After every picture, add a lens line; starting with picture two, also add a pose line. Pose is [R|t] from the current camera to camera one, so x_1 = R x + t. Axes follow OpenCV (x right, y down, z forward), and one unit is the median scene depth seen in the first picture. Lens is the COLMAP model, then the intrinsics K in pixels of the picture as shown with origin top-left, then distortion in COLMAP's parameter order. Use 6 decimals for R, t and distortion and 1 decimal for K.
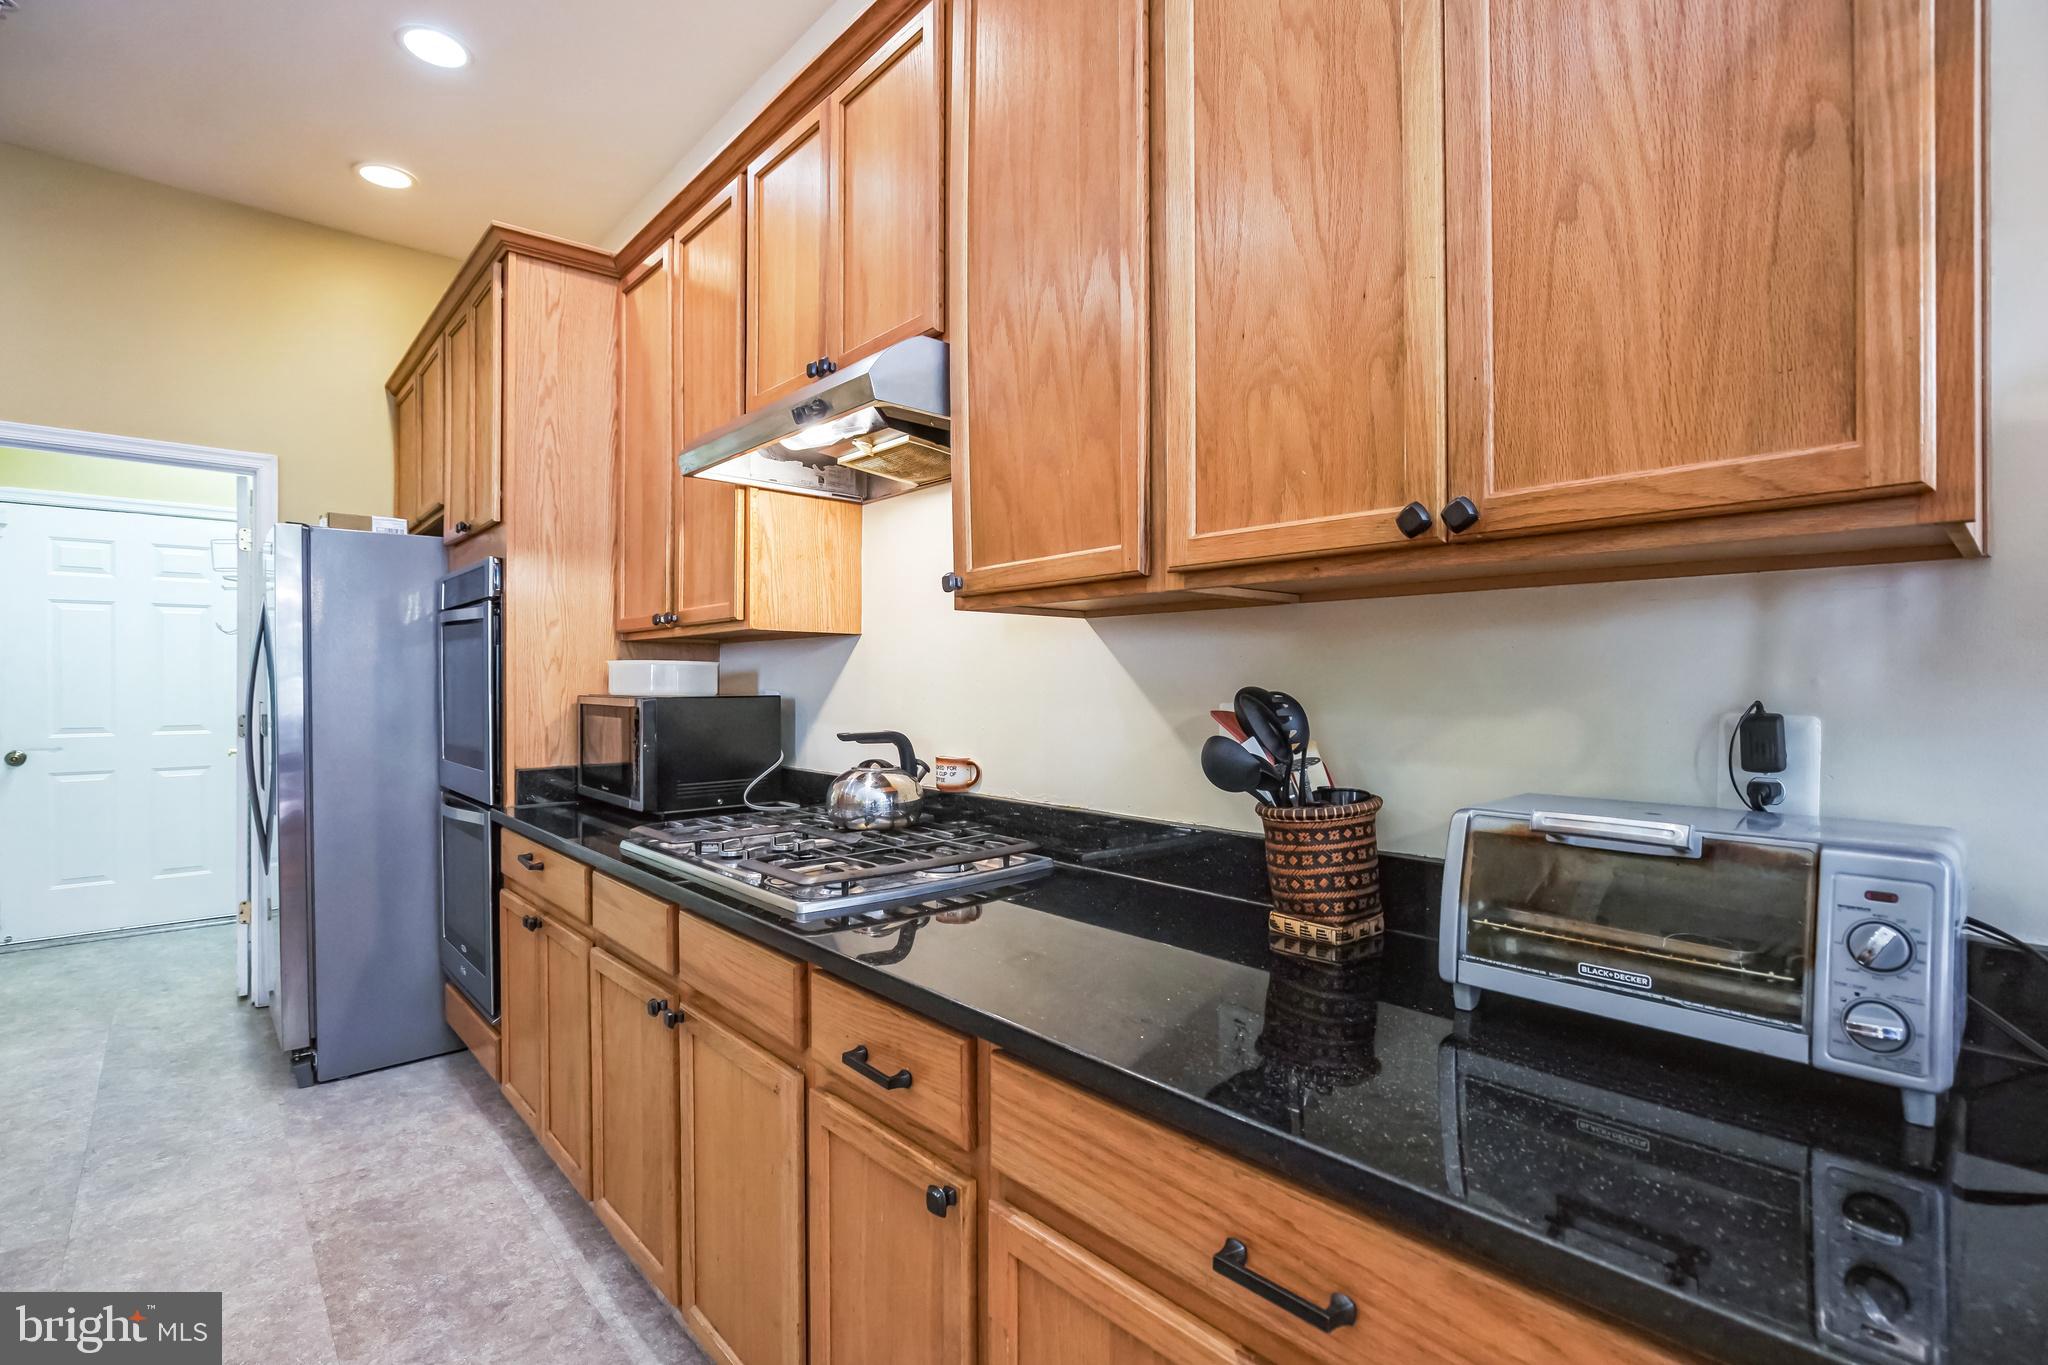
lens RADIAL K [[942.3, 0, 1042.0], [0, 942.3, 676.7], [0, 0, 1]] dist [-0.014610, 0.001533]
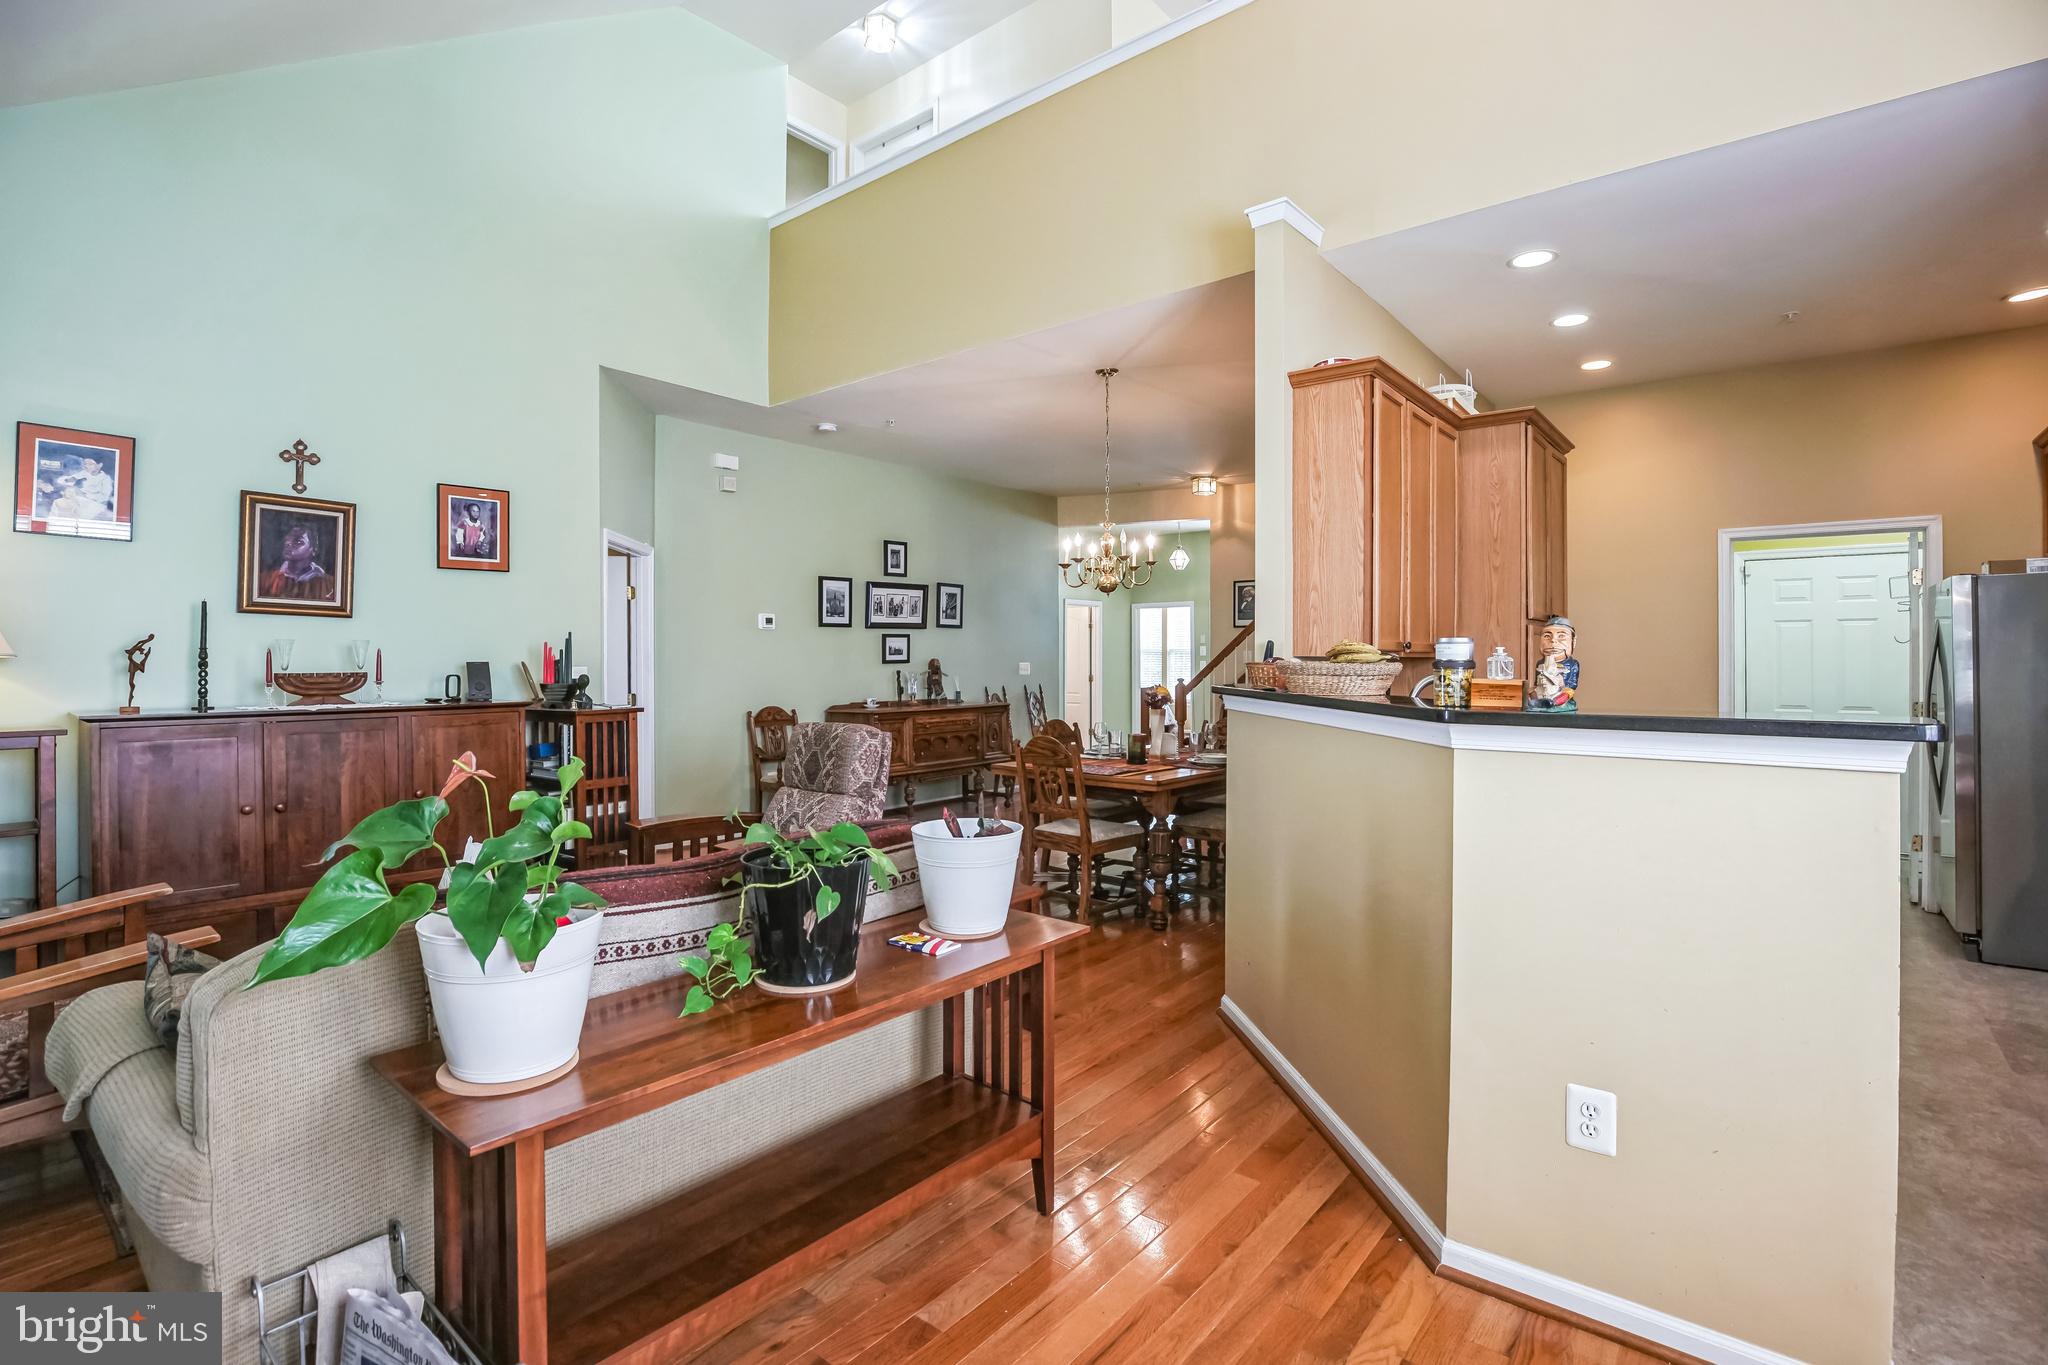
lens RADIAL K [[942.3, 0, 1067.5], [0, 942.3, 657.5], [0, 0, 1]] dist [-0.014610, 0.001533]
pose [[0.166258, -0.001220, -0.986082, 0.436310], [0.000905, 0.999999, -0.001084, -0.034871], [0.986082, -0.000712, 0.166259, -0.682366]]
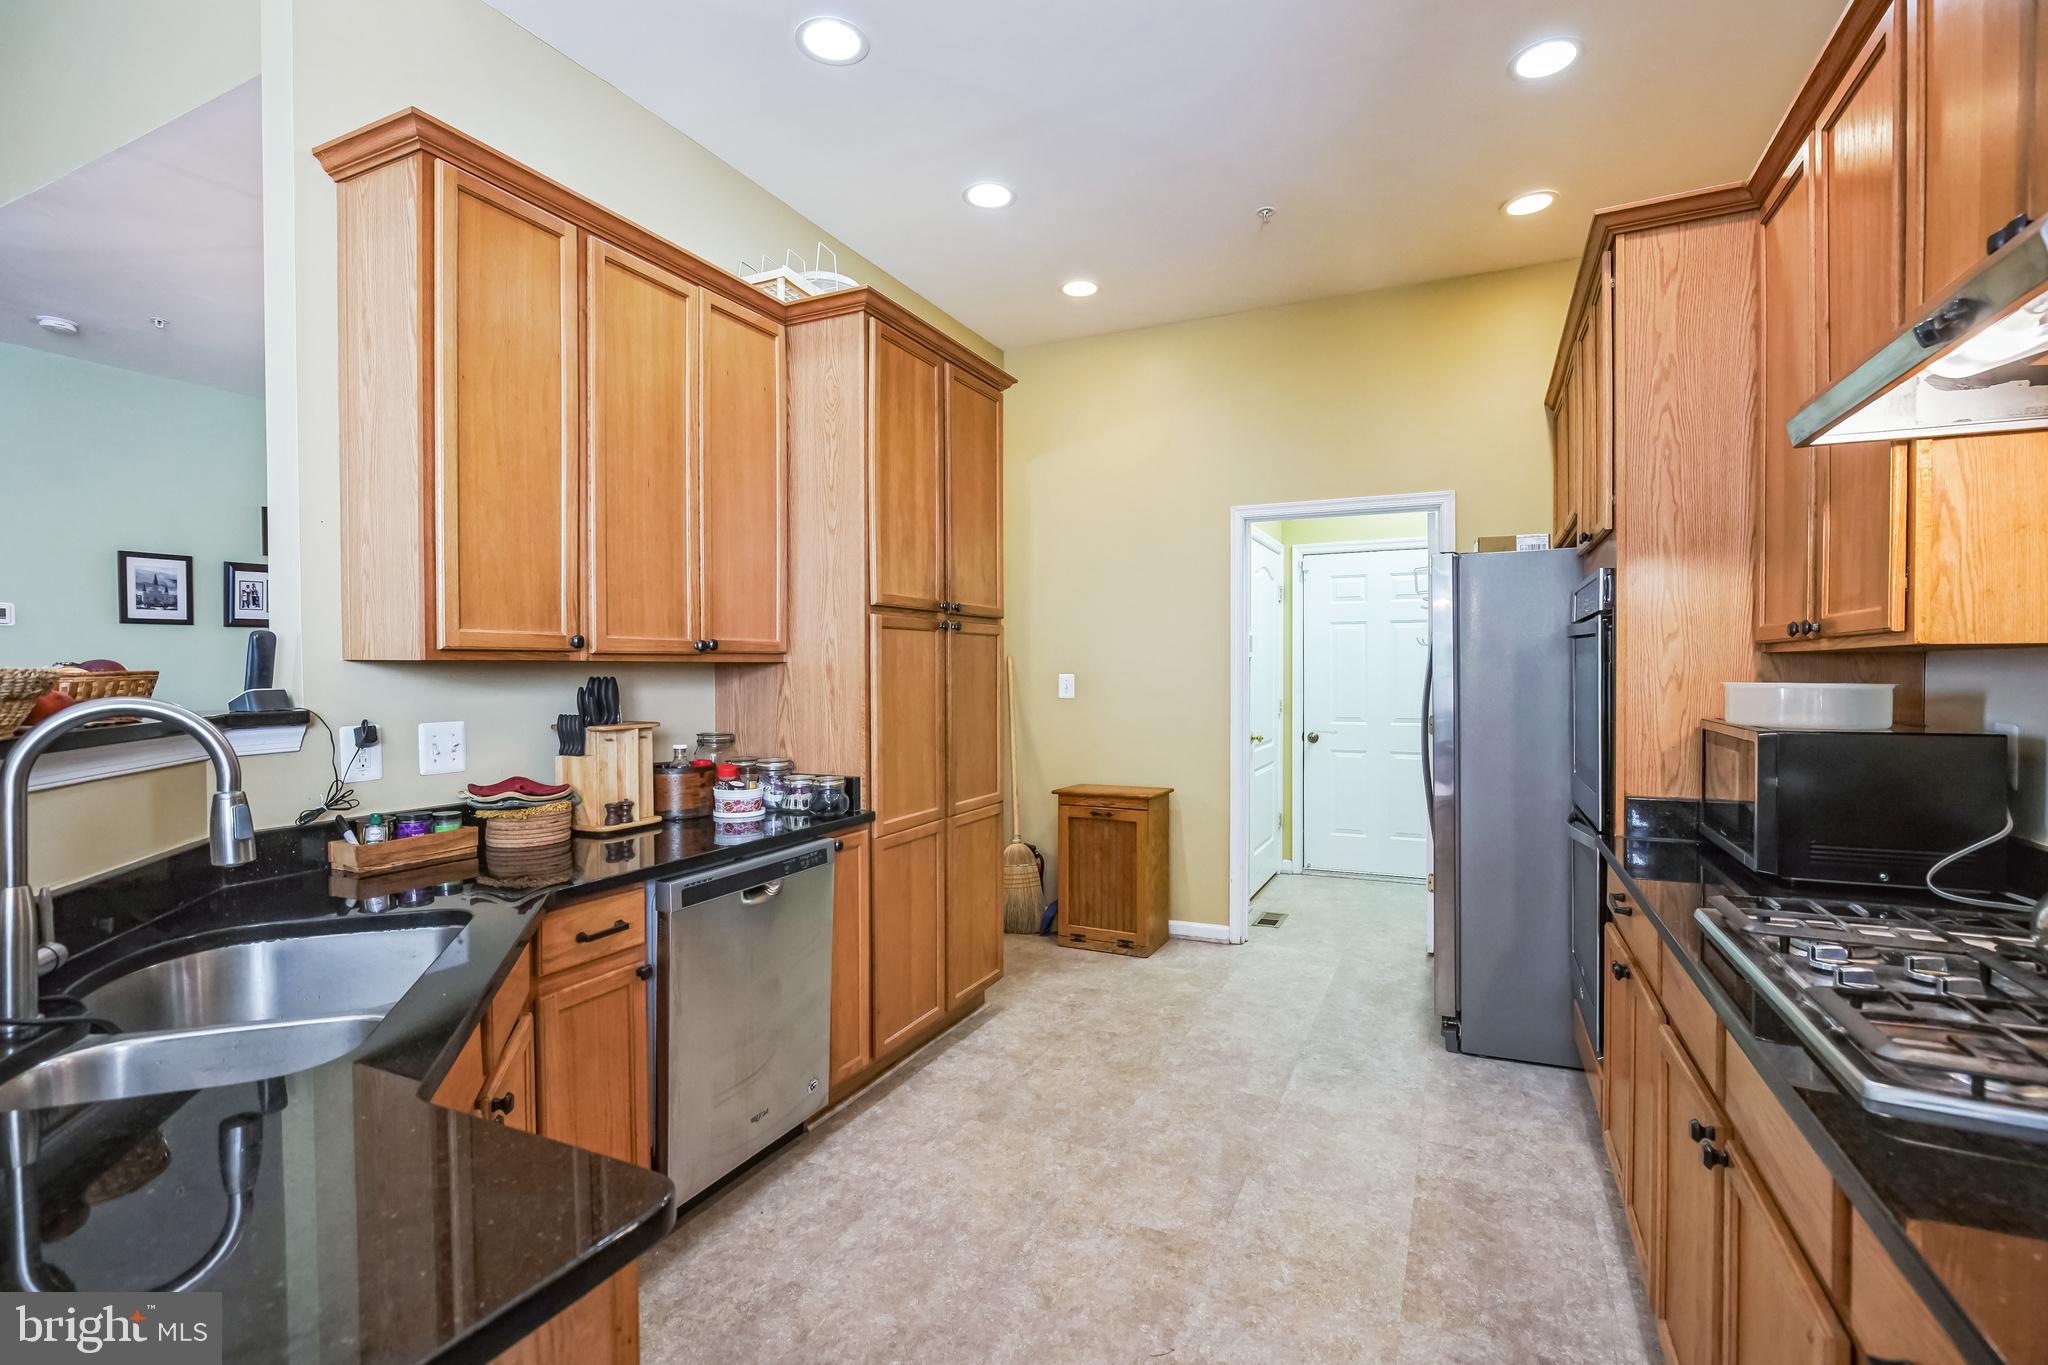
lens RADIAL K [[942.3, 0, 1027.7], [0, 942.3, 683.9], [0, 0, 1]] dist [-0.014610, 0.001533]
pose [[0.379437, 0.014013, -0.925112, 0.064705], [0.003447, 0.999857, 0.016559, -0.028403], [0.925211, -0.009472, 0.379334, 0.106020]]
